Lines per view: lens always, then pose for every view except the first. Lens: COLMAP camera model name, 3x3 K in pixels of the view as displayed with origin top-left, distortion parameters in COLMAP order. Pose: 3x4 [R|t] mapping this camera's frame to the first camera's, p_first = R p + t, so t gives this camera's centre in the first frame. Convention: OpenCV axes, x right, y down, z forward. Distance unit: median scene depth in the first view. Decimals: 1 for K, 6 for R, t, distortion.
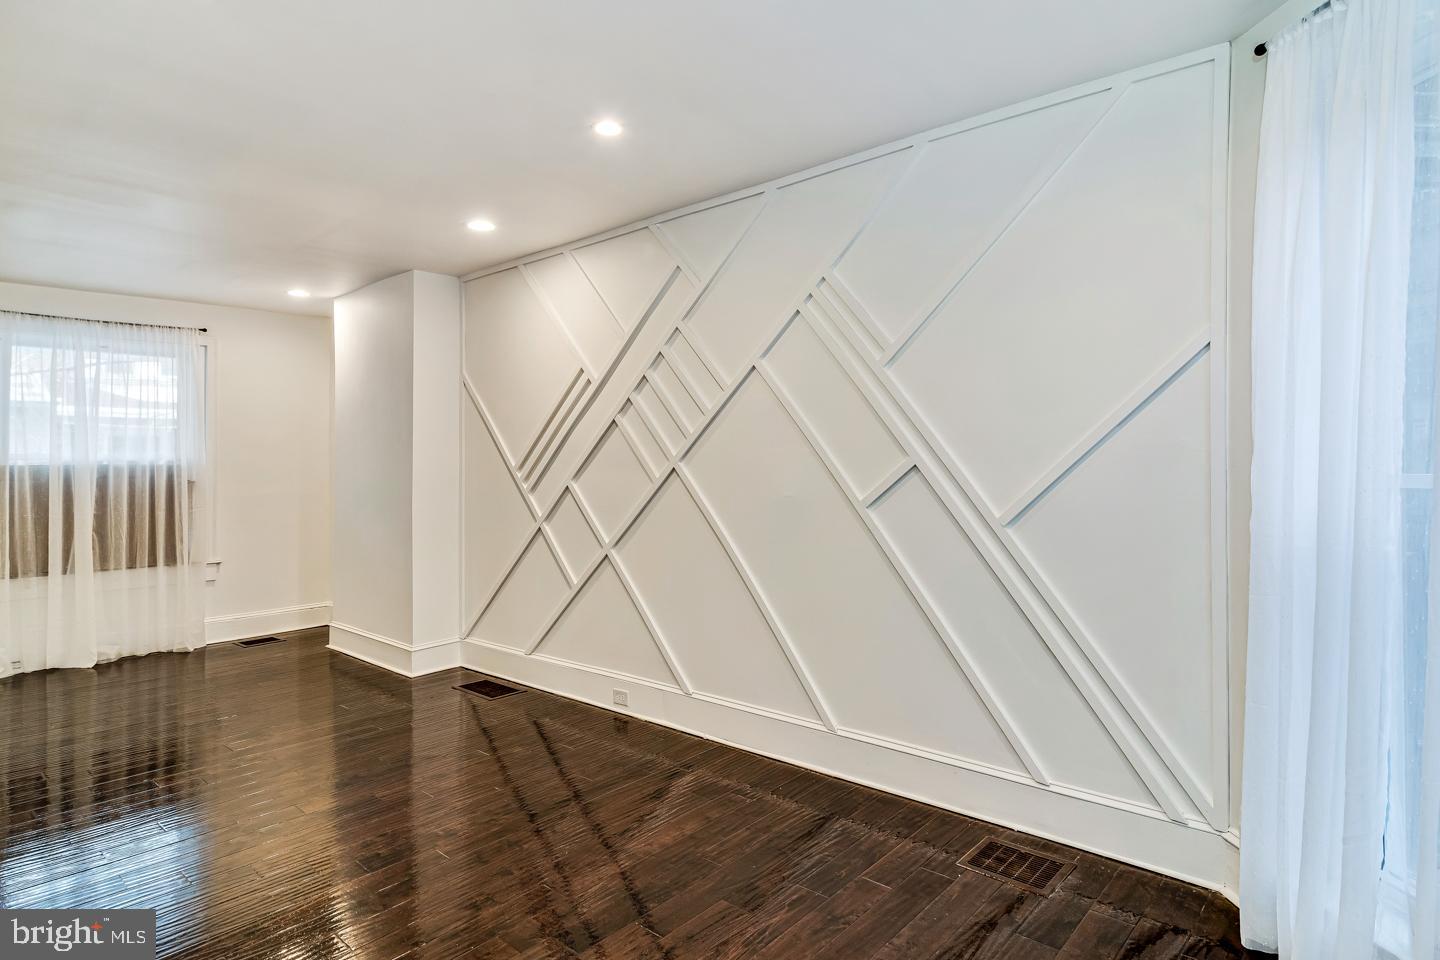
lens RADIAL K [[789.5, 0, 698.1], [0, 789.5, 434.5], [0, 0, 1]] dist [-0.006732, 0.000972]
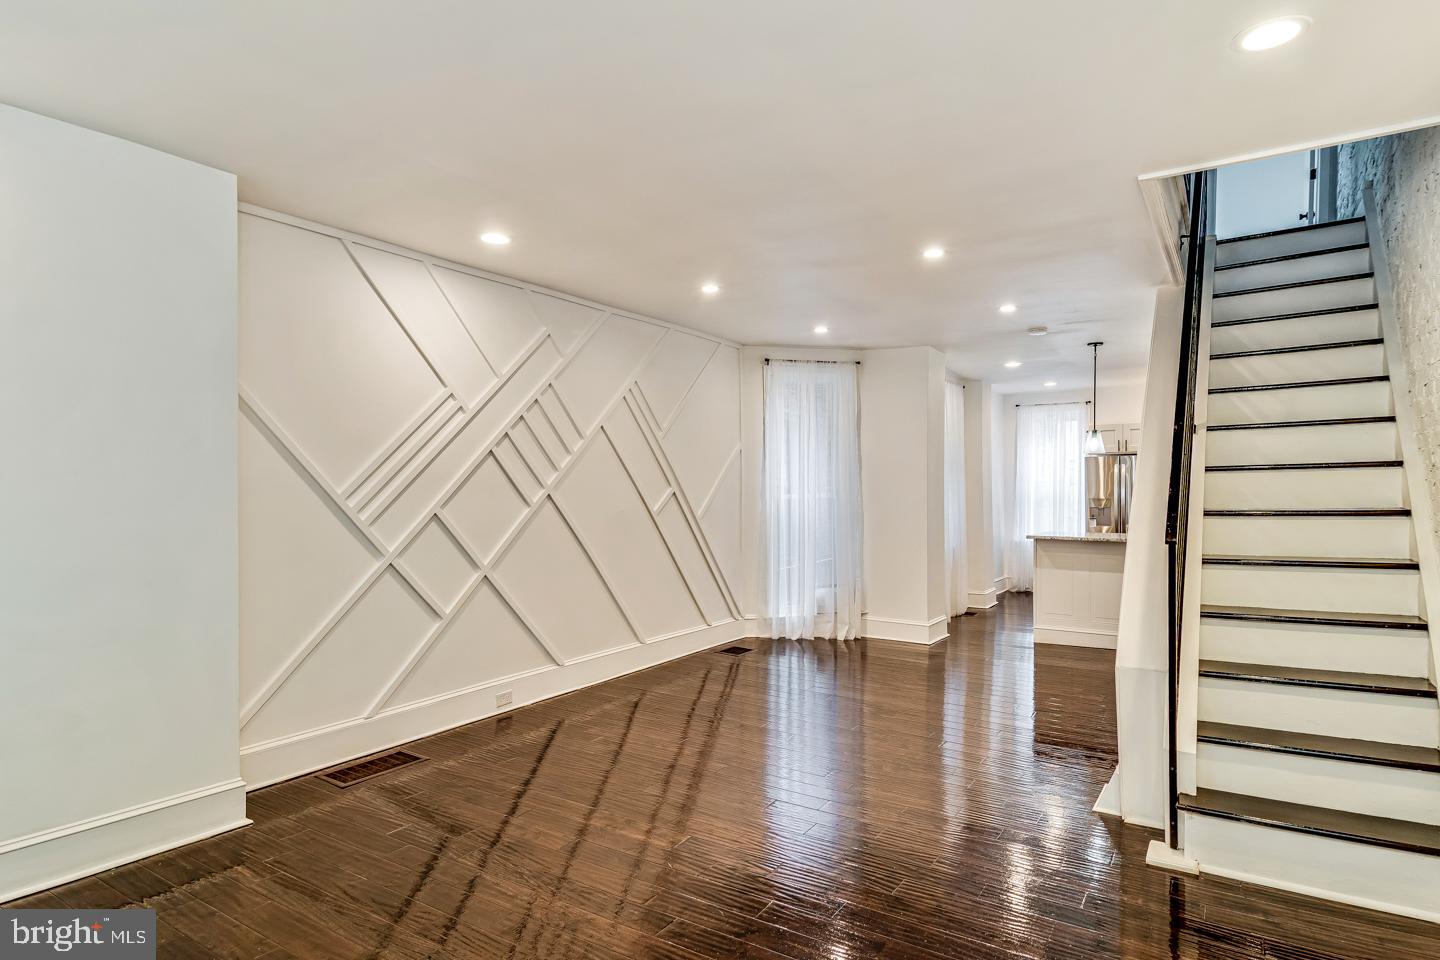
lens RADIAL K [[789.5, 0, 721.0], [0, 789.5, 494.3], [0, 0, 1]] dist [-0.006732, 0.000972]
pose [[-0.147943, 0.008304, 0.988961, -1.247489], [-0.026055, 0.999585, -0.012291, 0.048235], [-0.988653, -0.027586, -0.147666, 0.861627]]
